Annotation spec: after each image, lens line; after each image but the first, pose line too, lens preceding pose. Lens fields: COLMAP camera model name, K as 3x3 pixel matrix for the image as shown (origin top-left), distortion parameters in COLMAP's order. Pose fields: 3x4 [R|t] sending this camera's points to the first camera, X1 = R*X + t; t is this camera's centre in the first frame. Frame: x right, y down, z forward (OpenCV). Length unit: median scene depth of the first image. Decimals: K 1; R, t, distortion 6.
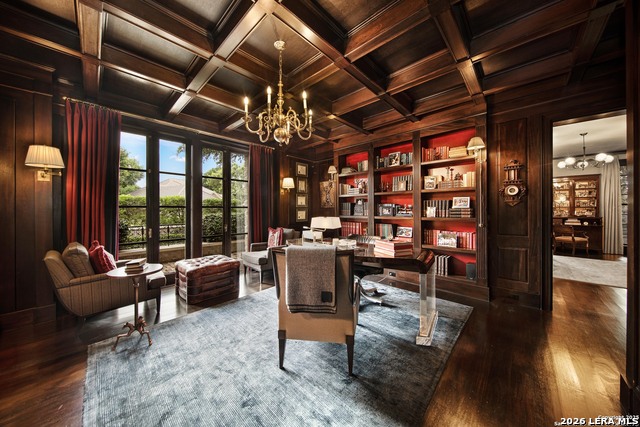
lens RADIAL K [[214.7, 0, 320.7], [0, 214.7, 211.9], [0, 0, 1]] dist [0.000685, -0.000040]
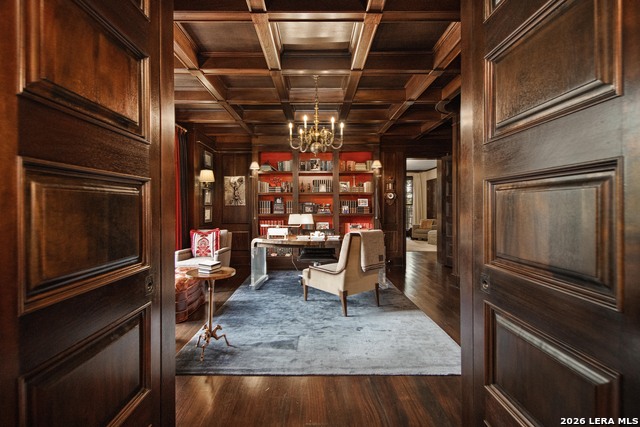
lens RADIAL K [[273.5, 0, 320.6], [0, 273.5, 211.8], [0, 0, 1]] dist [0.000299, -0.000007]
pose [[0.718079, -0.010747, 0.695878, -1.003358], [0.007929, 0.999942, 0.007262, 0.002746], [-0.695916, 0.000303, 0.718123, -0.132264]]
